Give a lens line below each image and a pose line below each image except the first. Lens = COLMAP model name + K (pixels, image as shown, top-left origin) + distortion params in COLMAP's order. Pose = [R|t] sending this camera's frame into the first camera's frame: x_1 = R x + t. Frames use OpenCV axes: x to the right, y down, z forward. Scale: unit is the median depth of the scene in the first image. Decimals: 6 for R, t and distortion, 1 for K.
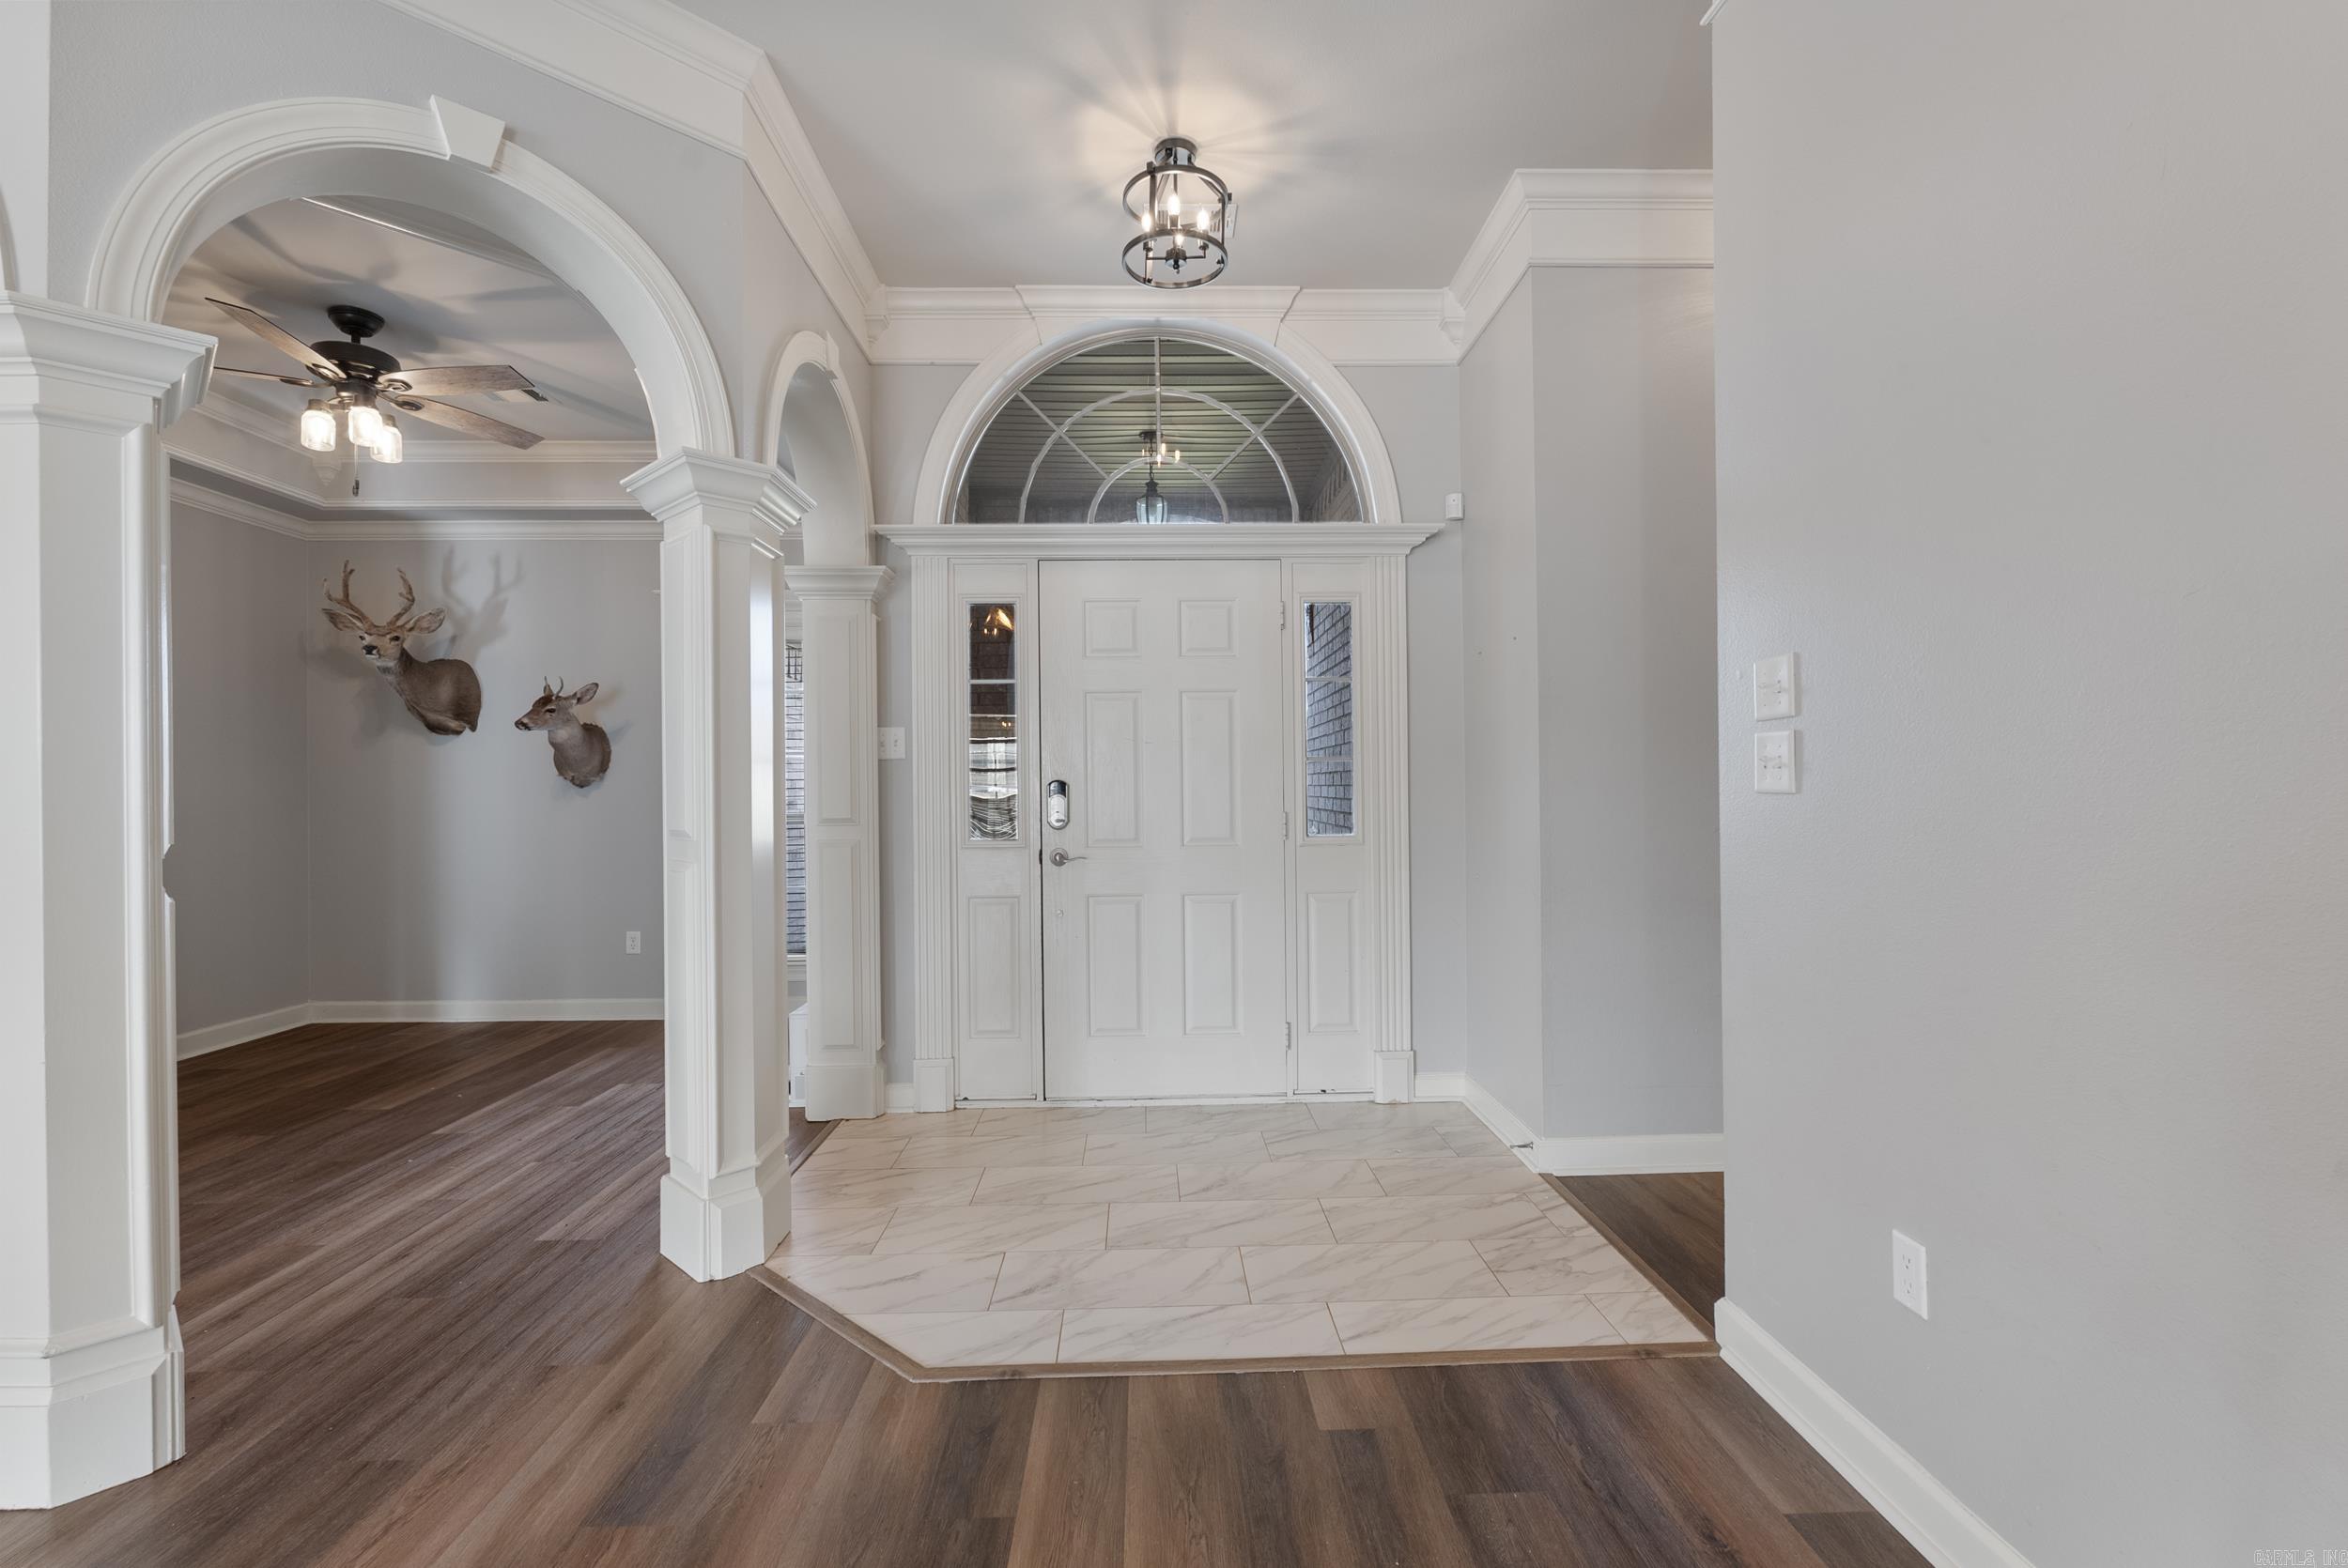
lens RADIAL K [[1039.9, 0, 1178.2], [0, 1039.9, 790.9], [0, 0, 1]] dist [-0.005086, 0.000509]
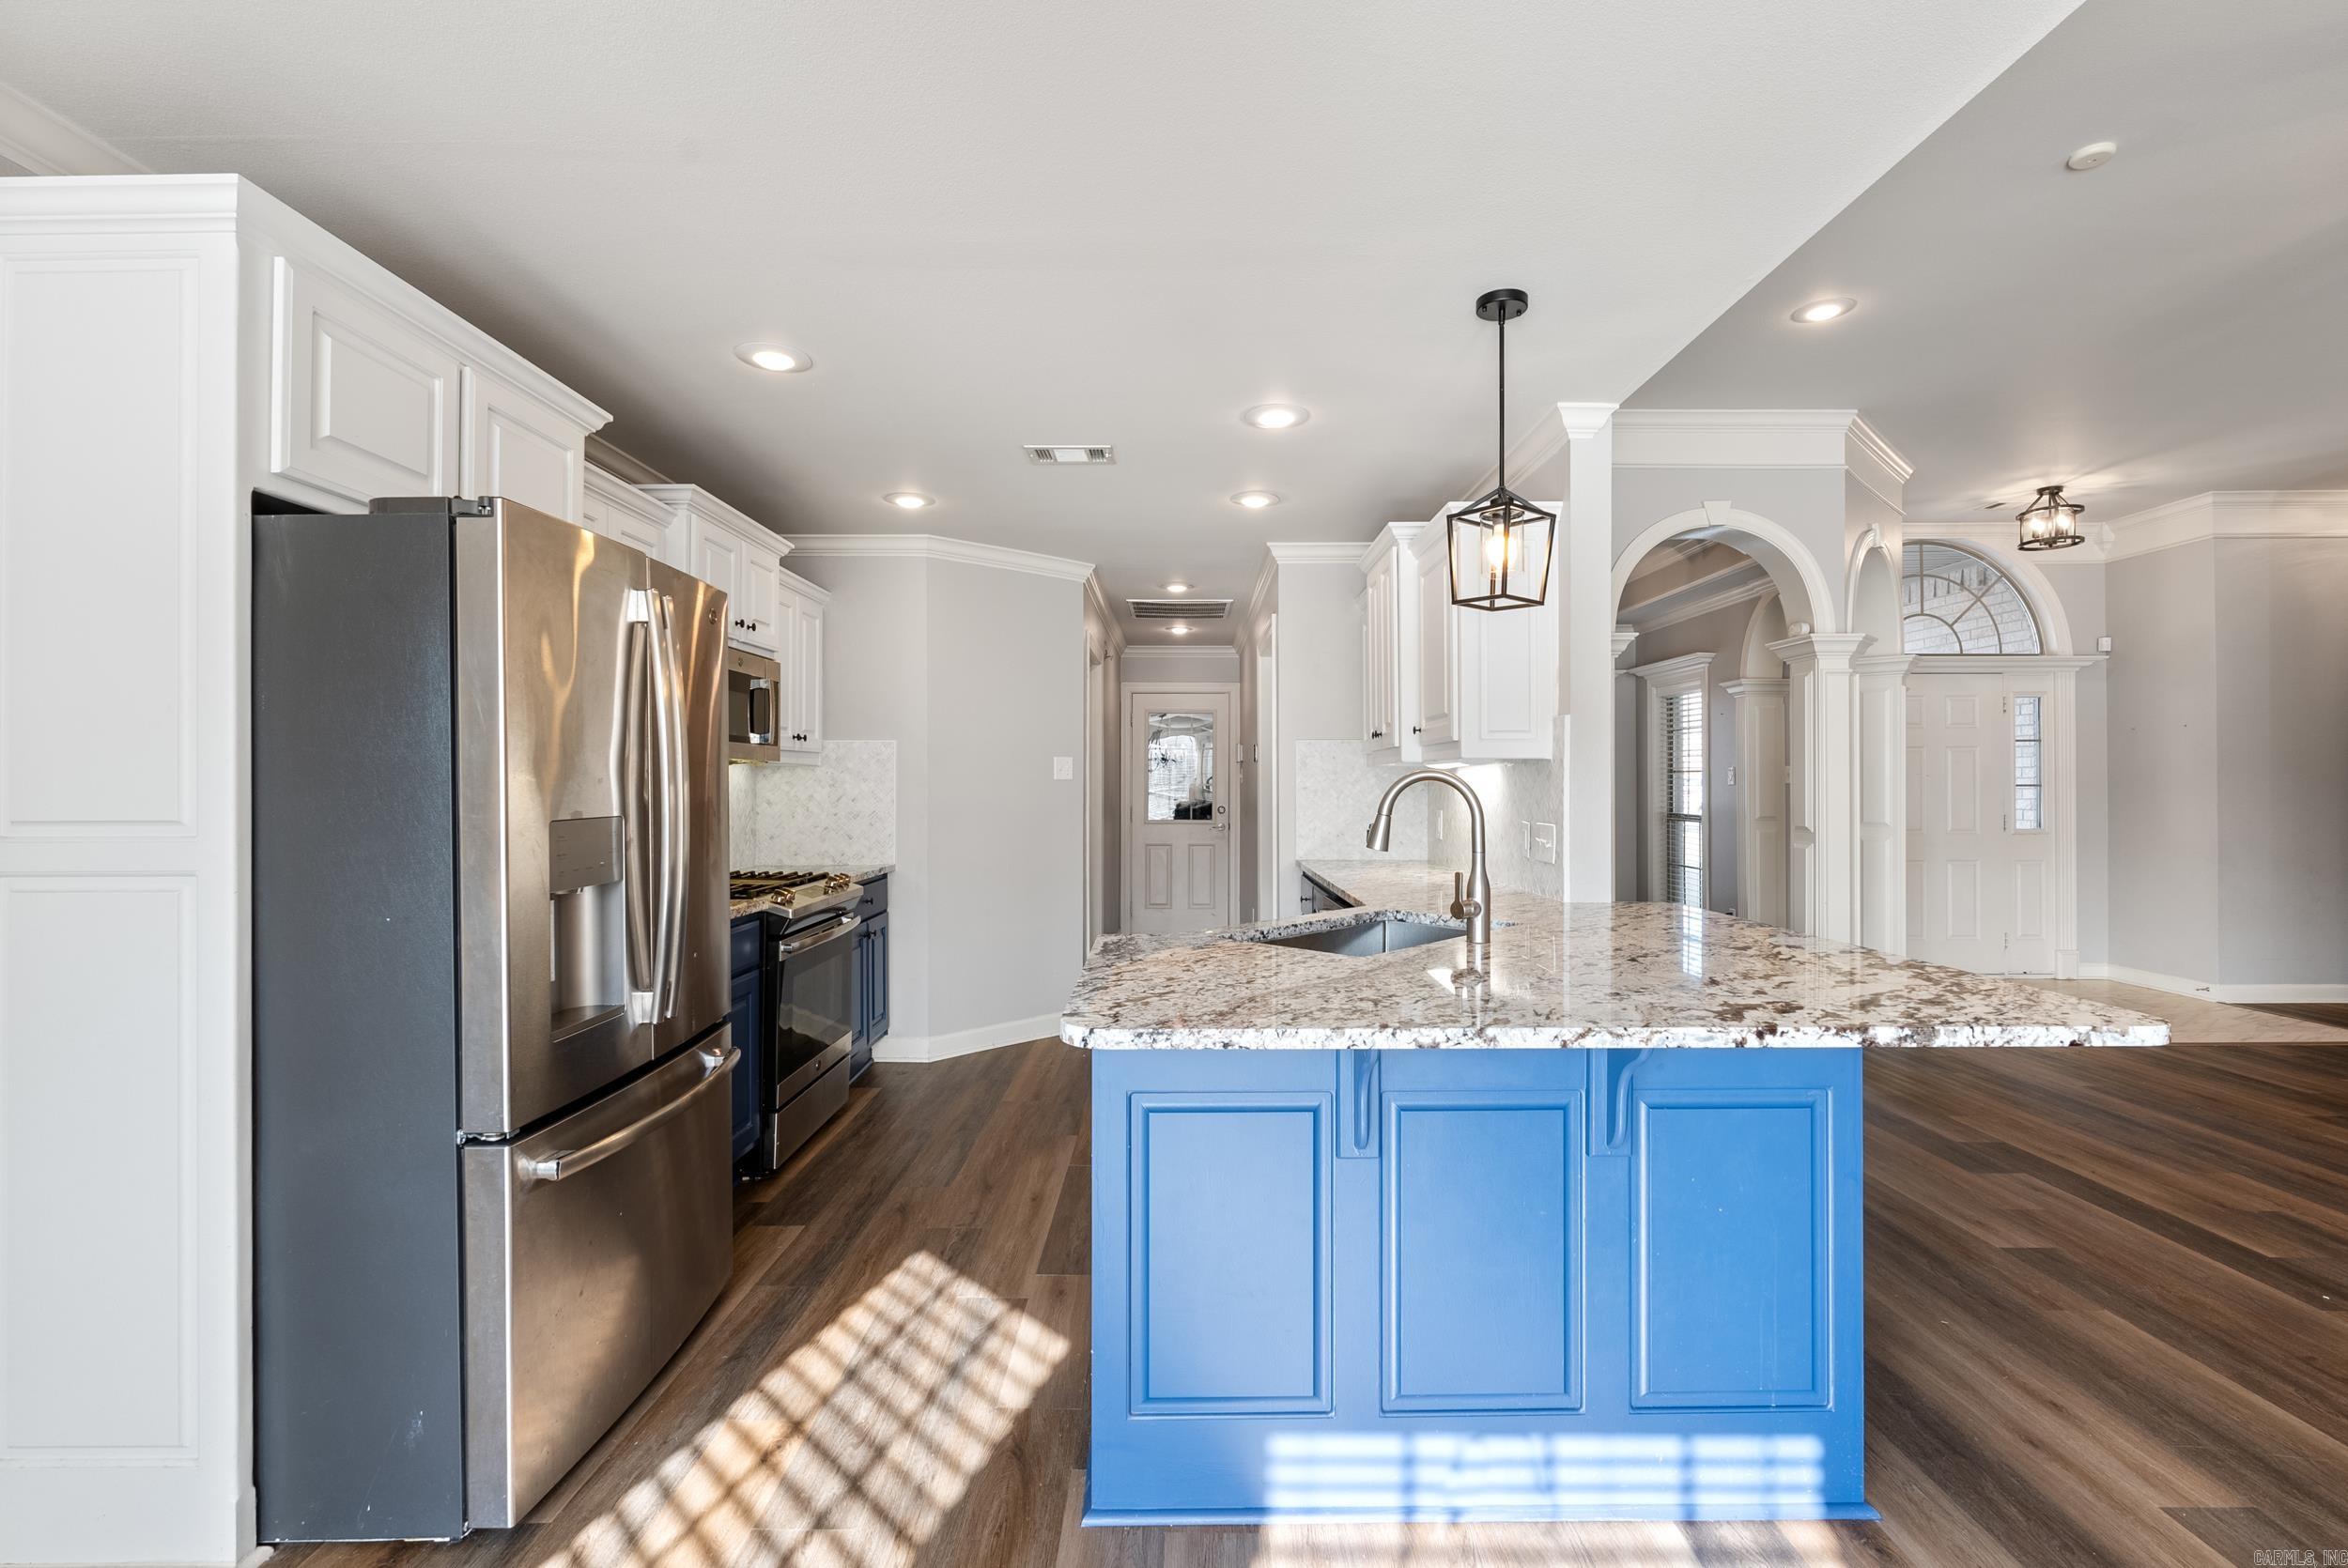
lens RADIAL K [[1039.9, 0, 1179.9], [0, 1039.9, 764.6], [0, 0, 1]] dist [-0.005086, 0.000509]
pose [[0.999446, 0.007082, -0.032521, -2.071625], [-0.007663, 0.999812, -0.017783, -0.040746], [0.032389, 0.018023, 0.999313, -1.346272]]
